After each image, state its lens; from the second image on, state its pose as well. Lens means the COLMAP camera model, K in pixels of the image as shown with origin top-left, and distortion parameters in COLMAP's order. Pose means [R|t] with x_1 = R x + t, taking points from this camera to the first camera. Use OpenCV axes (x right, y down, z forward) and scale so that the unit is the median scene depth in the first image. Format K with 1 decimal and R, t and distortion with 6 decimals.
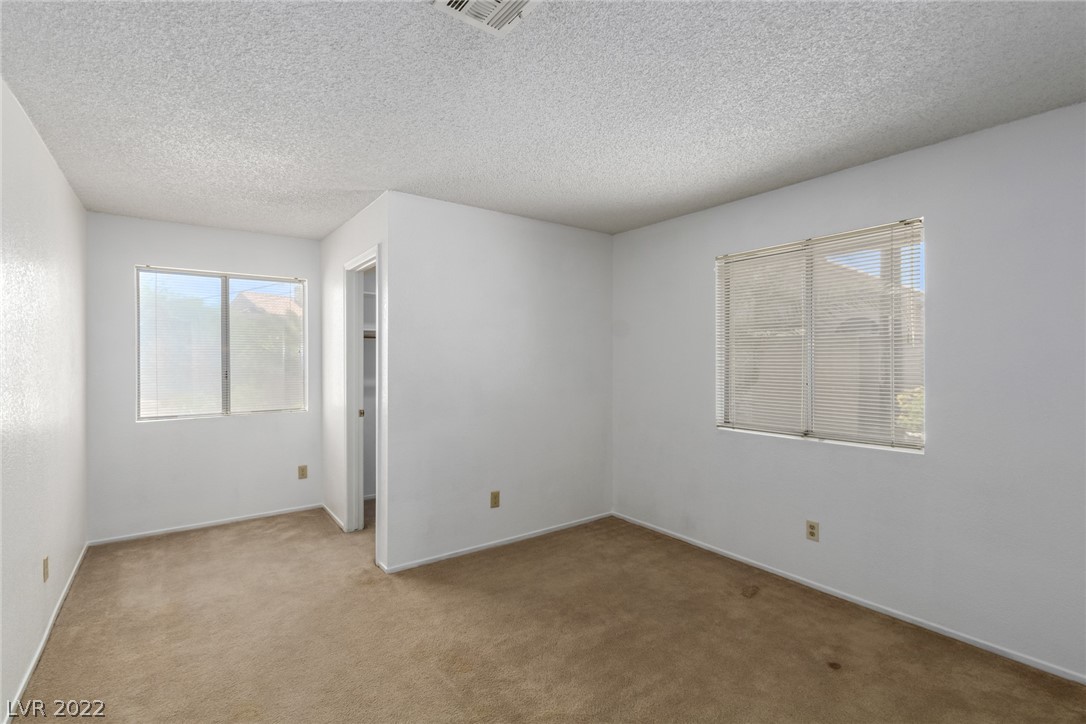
lens RADIAL K [[492.6, 0, 538.5], [0, 492.6, 362.0], [0, 0, 1]] dist [-0.000087, 0.000033]
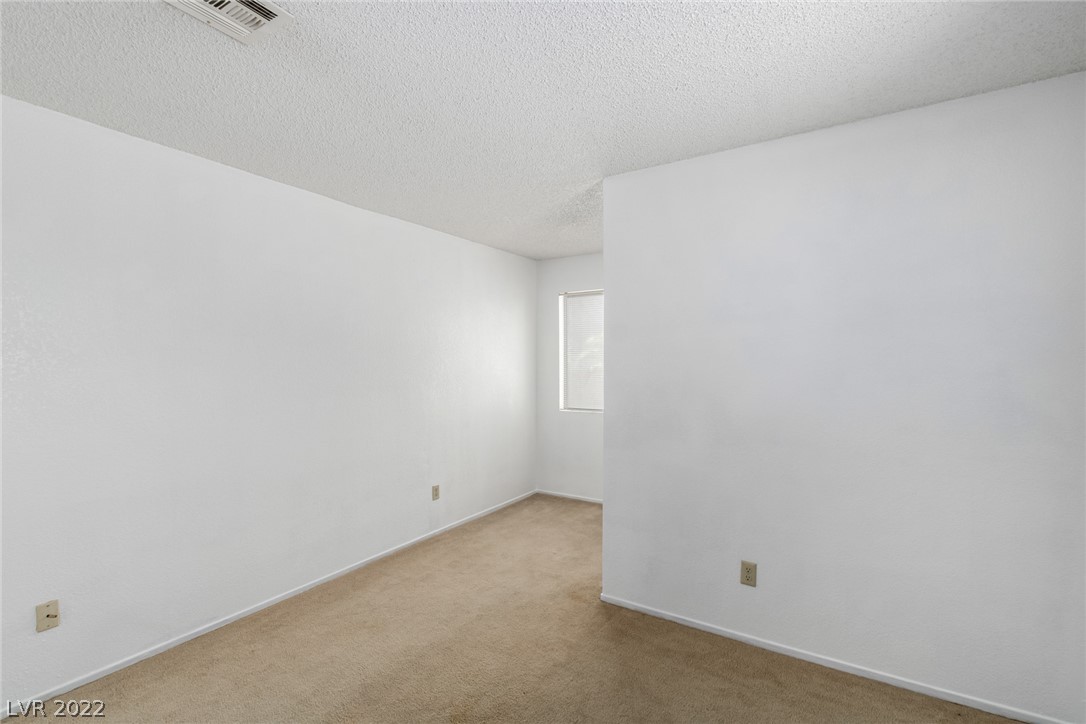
lens RADIAL K [[492.6, 0, 538.5], [0, 492.6, 362.0], [0, 0, 1]] dist [-0.000087, 0.000033]
pose [[0.355042, 0.002210, -0.934848, 0.492107], [0.002757, 0.999990, 0.003411, -0.016888], [0.934846, -0.003788, 0.355033, 0.544234]]
